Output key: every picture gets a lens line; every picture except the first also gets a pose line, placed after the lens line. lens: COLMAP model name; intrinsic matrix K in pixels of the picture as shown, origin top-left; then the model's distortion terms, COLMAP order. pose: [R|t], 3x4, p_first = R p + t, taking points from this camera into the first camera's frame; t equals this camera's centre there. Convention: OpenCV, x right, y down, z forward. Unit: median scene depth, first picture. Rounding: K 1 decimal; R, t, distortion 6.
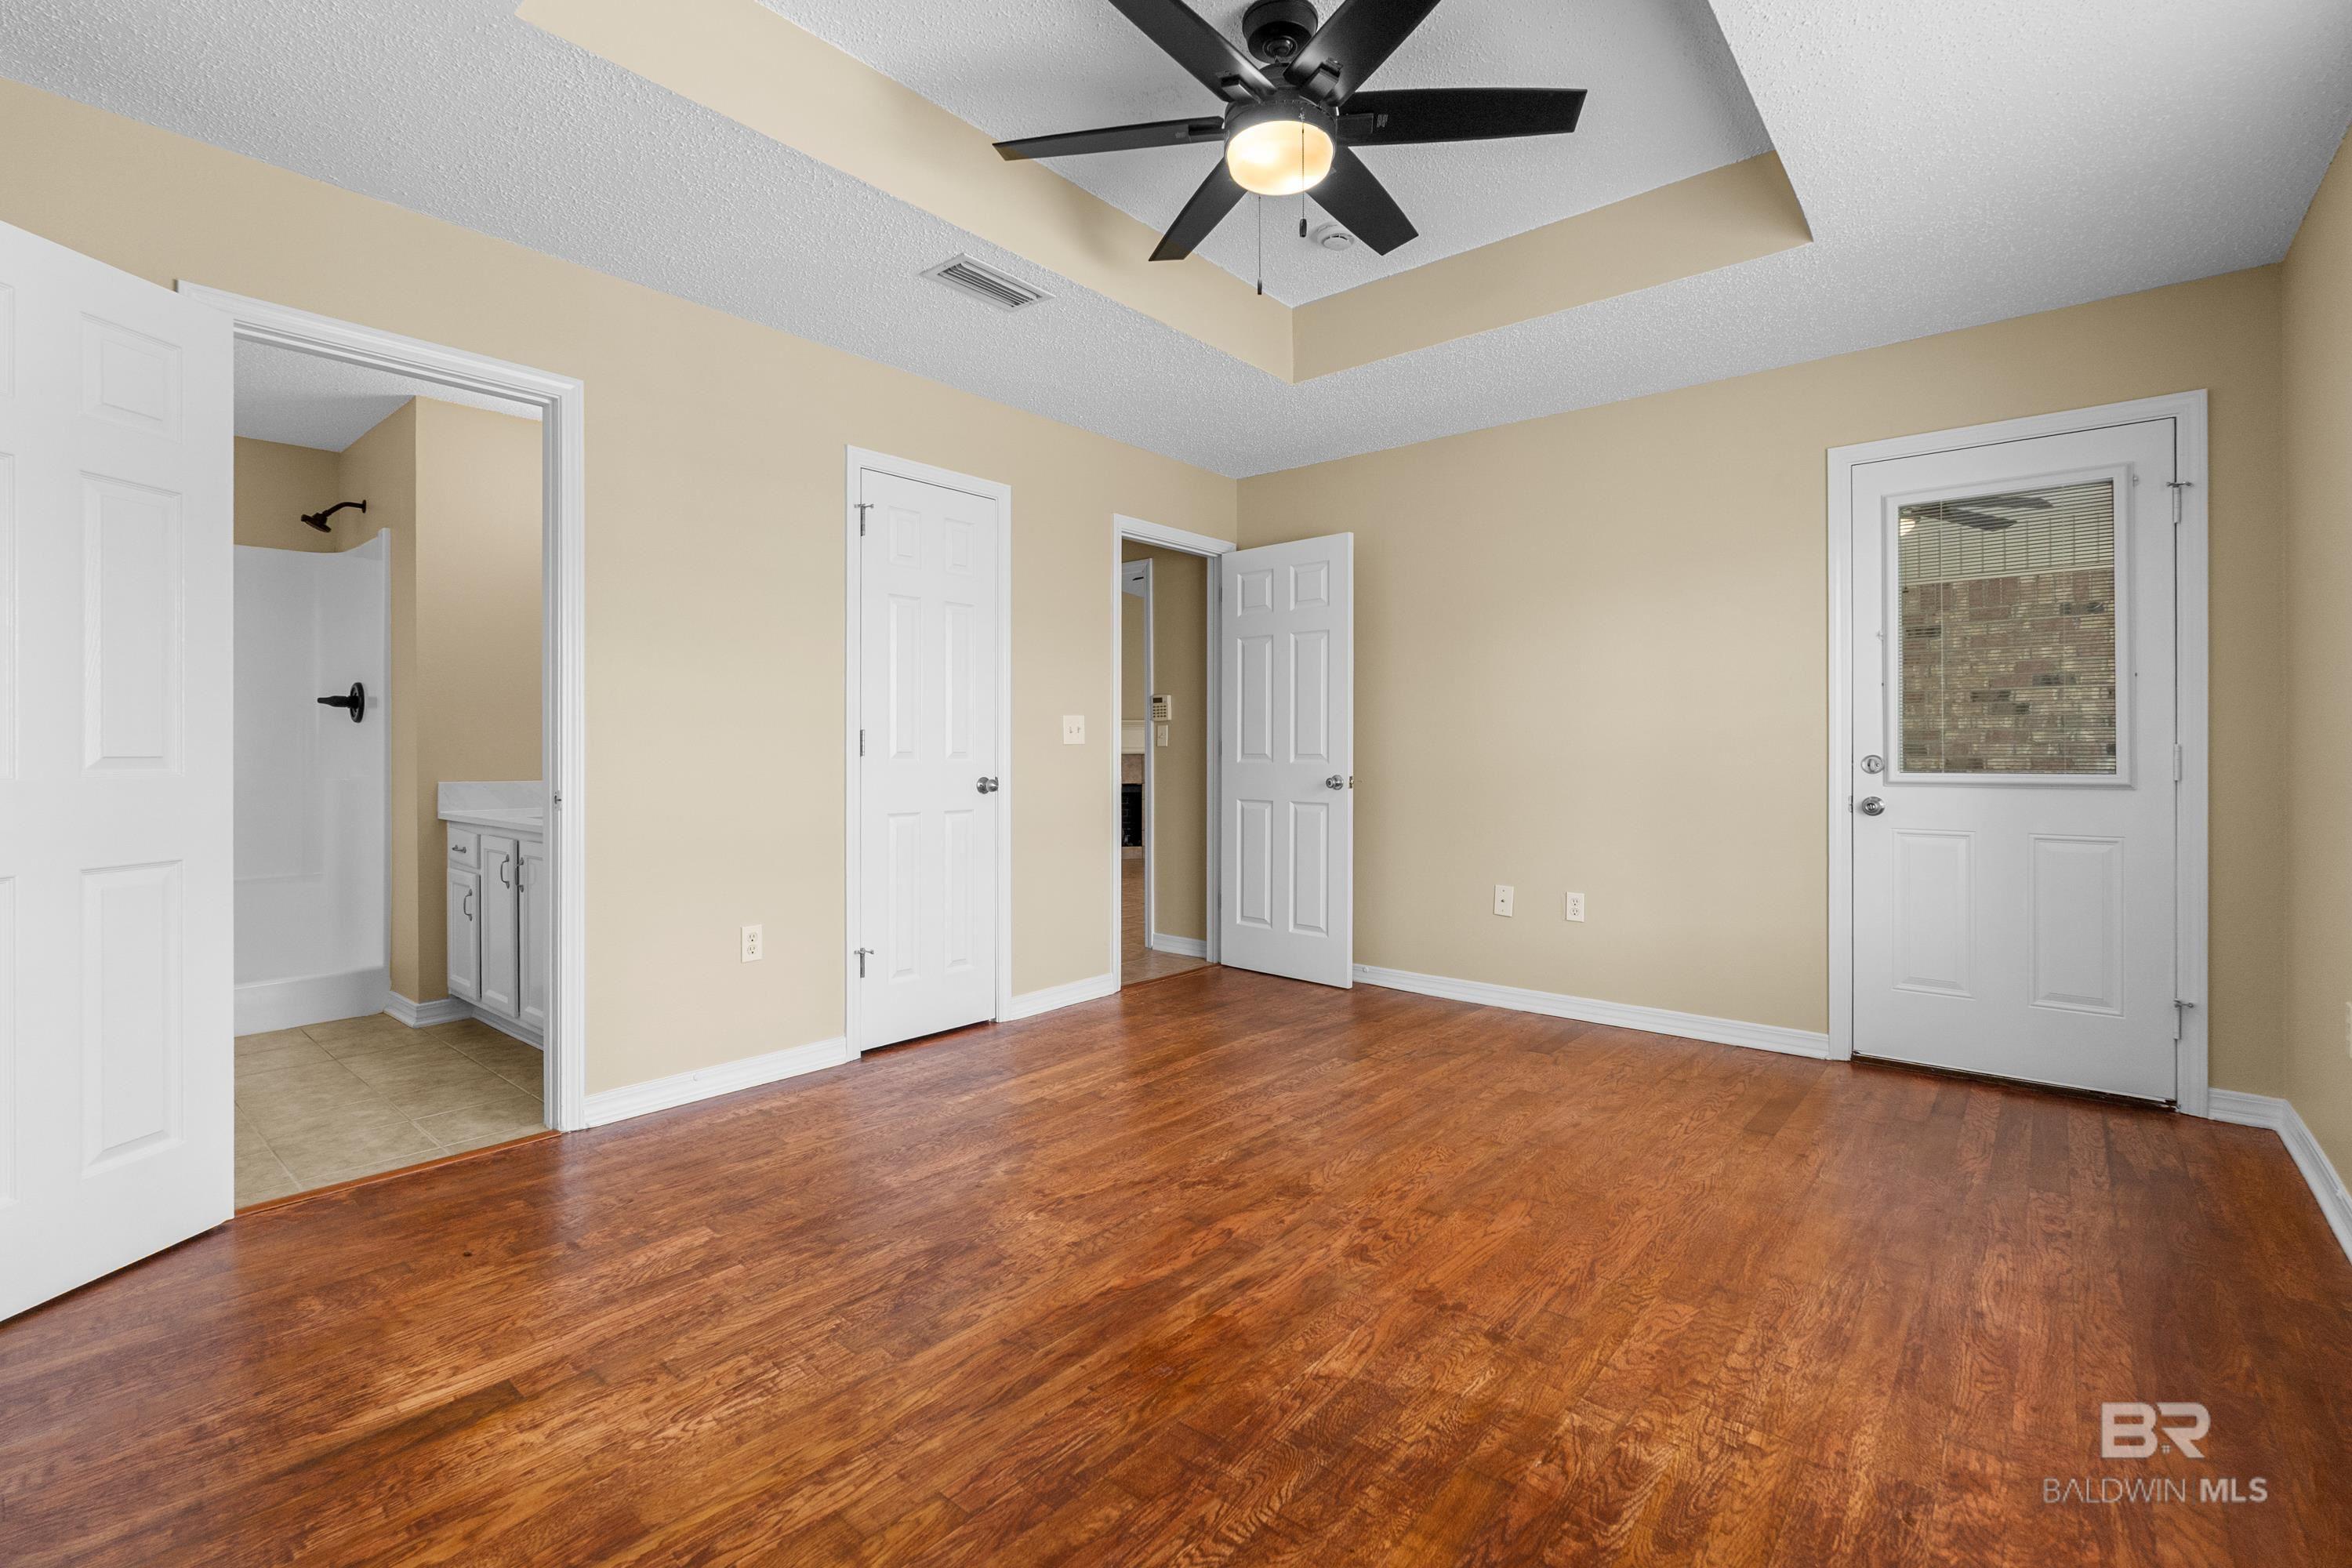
lens RADIAL K [[1051.8, 0, 1178.5], [0, 1051.8, 768.9], [0, 0, 1]] dist [-0.008114, 0.000299]
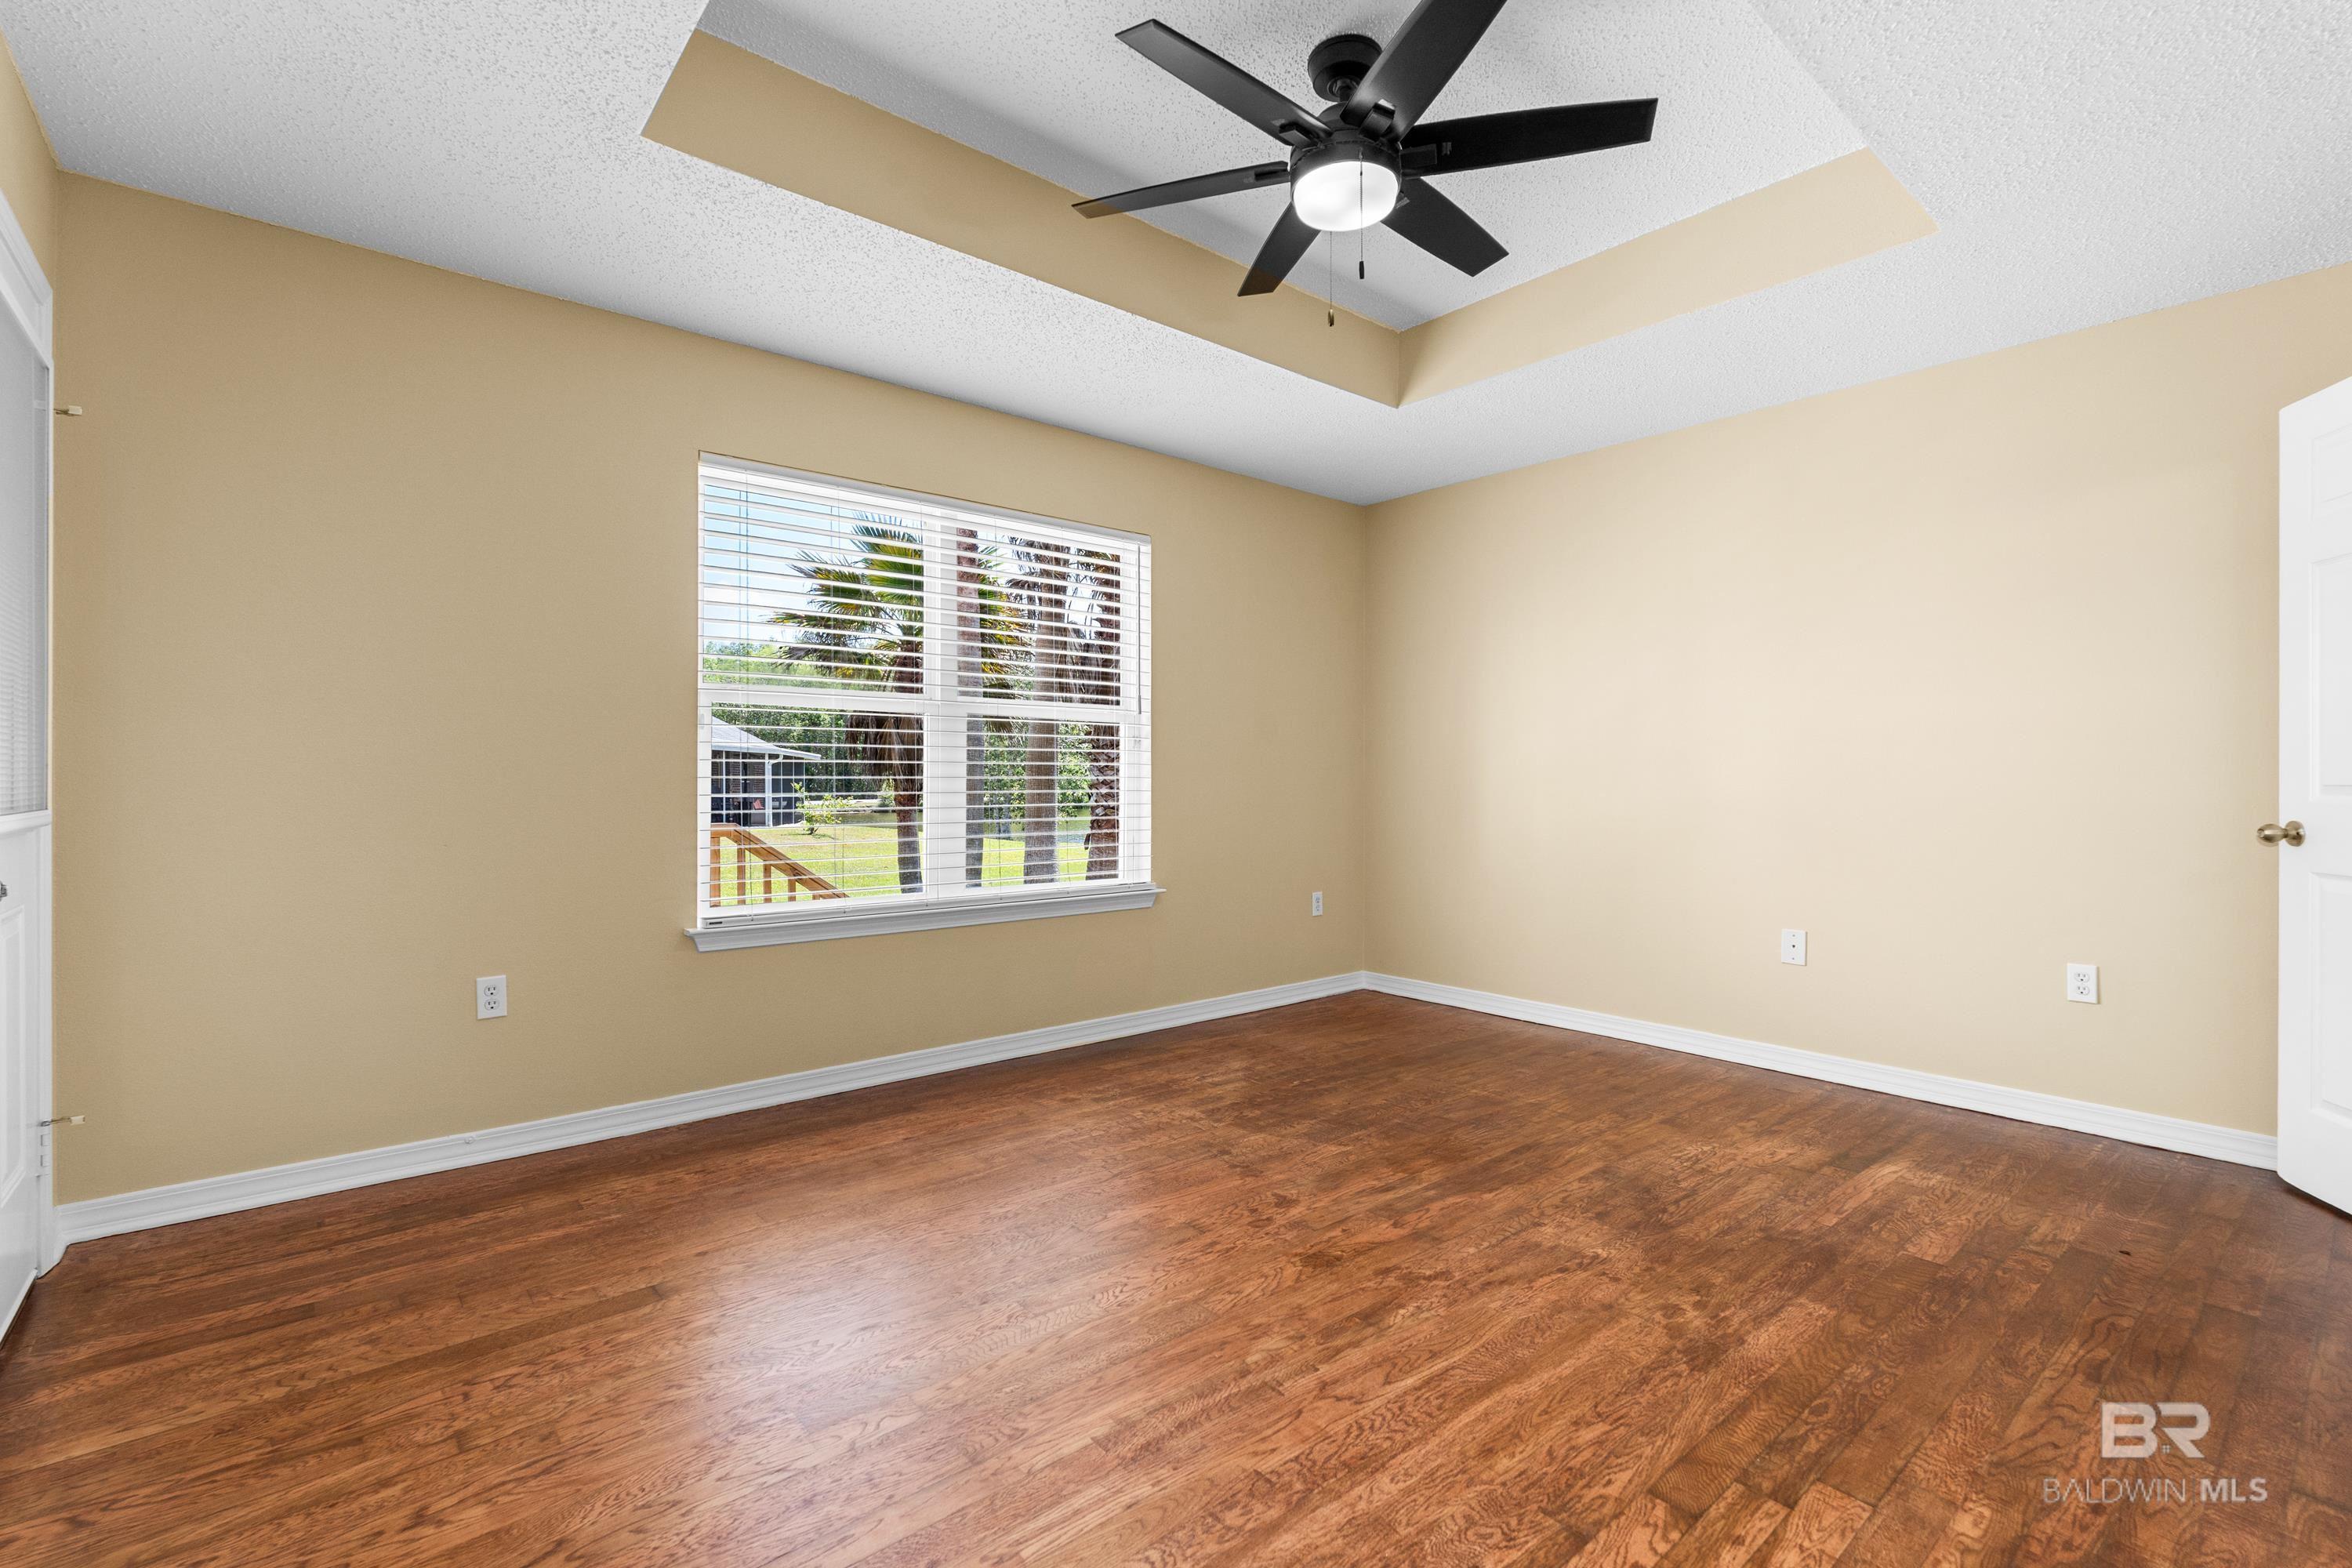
lens RADIAL K [[1051.8, 0, 1174.2], [0, 1051.8, 777.6], [0, 0, 1]] dist [-0.008114, 0.000299]
pose [[-0.985028, -0.001605, 0.172384, 0.089440], [0.000219, 0.999944, 0.010560, -0.030486], [-0.172392, 0.010440, -0.984973, 2.142420]]
